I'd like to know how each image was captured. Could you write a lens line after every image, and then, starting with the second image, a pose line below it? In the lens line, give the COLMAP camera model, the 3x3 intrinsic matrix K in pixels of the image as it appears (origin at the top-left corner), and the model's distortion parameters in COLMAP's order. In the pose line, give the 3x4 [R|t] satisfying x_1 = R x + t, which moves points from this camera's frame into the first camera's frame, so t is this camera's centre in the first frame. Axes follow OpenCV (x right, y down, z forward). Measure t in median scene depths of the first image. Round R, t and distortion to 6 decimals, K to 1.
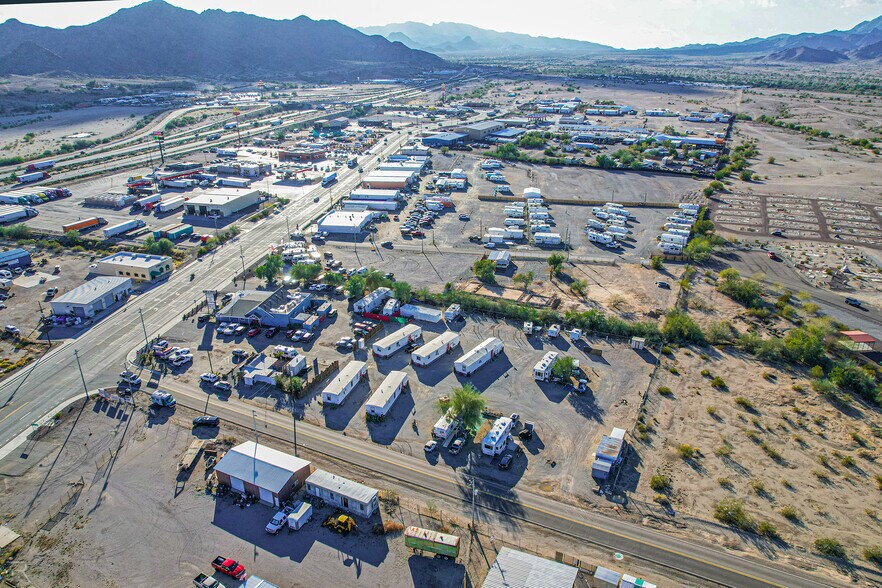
lens RADIAL K [[585.7, 0, 444.1], [0, 585.7, 347.5], [0, 0, 1]] dist [-0.060775, 0.040398]
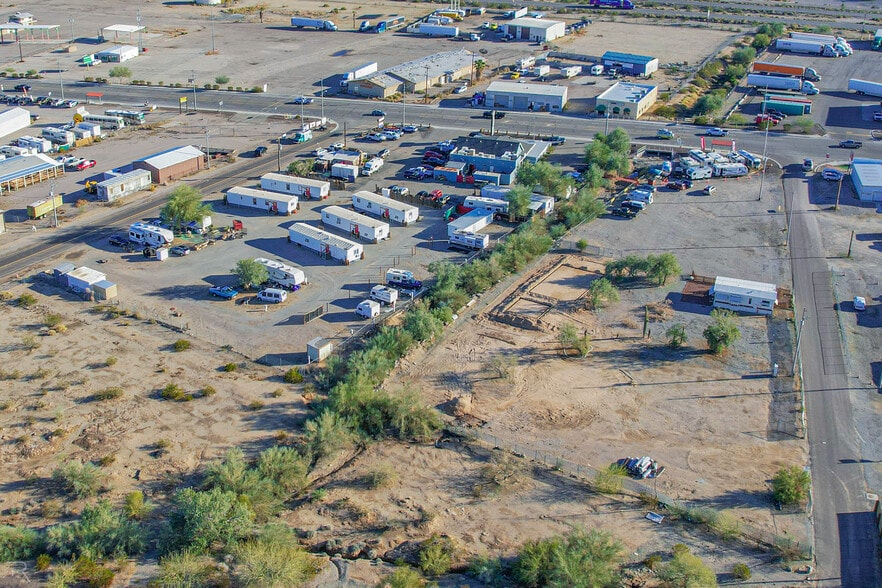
lens RADIAL K [[1015.1, 0, 354.1], [0, 1015.1, 292.7], [0, 0, 1]] dist [-0.040226, -0.012832]
pose [[-0.172759, 0.410992, -0.895120, 1.167948], [-0.449465, 0.775753, 0.442931, -0.497025], [0.876434, 0.478845, 0.050708, 0.924367]]
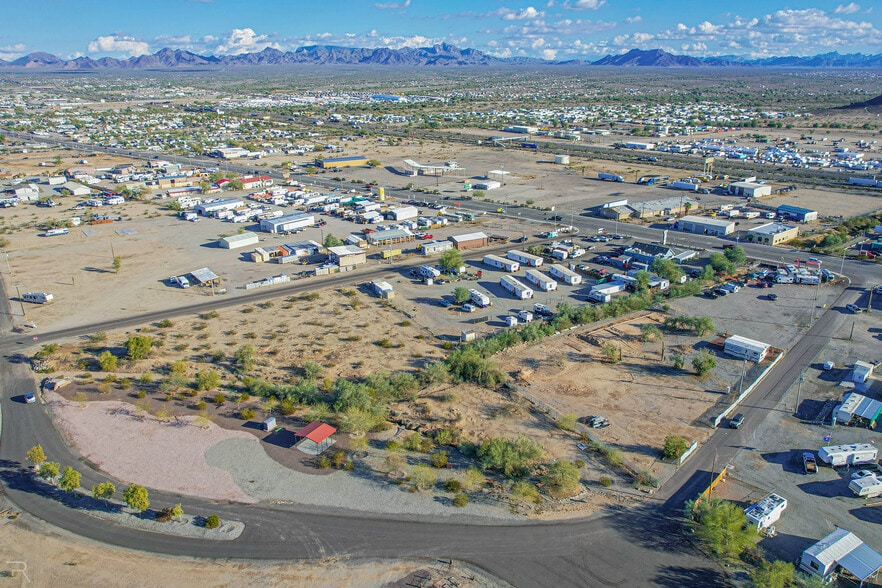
lens RADIAL K [[629.2, 0, 461.4], [0, 629.2, 294.3], [0, 0, 1]] dist [-0.076114, 0.072103]
pose [[-0.542425, 0.288060, -0.789174, 1.175236], [-0.378568, 0.754786, 0.535710, -0.645547], [0.749974, 0.589338, -0.300365, 1.248879]]
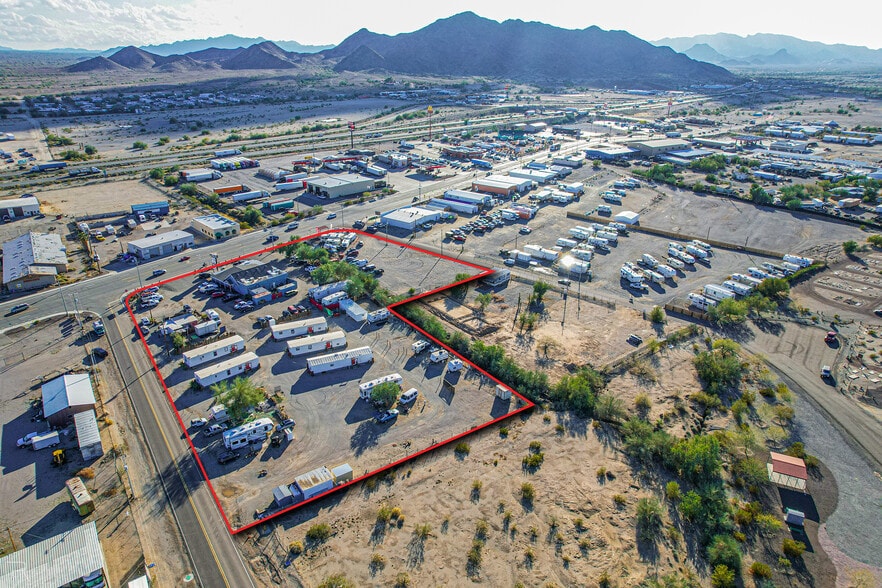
lens RADIAL K [[556.4, 0, 441.4], [0, 556.4, 307.0], [0, 0, 1]] dist [-0.073427, 0.063935]
pose [[0.882187, 0.210844, -0.421059, 0.564775], [-0.231305, 0.972878, 0.002543, -0.111672], [0.410175, 0.095149, 0.907030, 0.164549]]
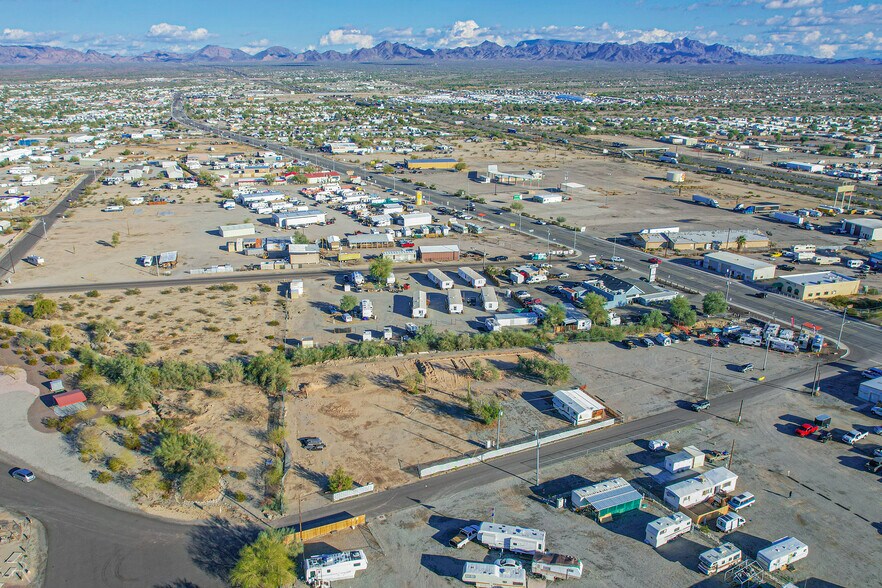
lens RADIAL K [[687.3, 0, 414.1], [0, 687.3, 325.0], [0, 0, 1]] dist [-0.077270, 0.070063]
pose [[-0.818913, 0.203308, -0.536700, 0.792251], [-0.262753, 0.698578, 0.665545, -0.847349], [0.510237, 0.686043, -0.518655, 1.643291]]
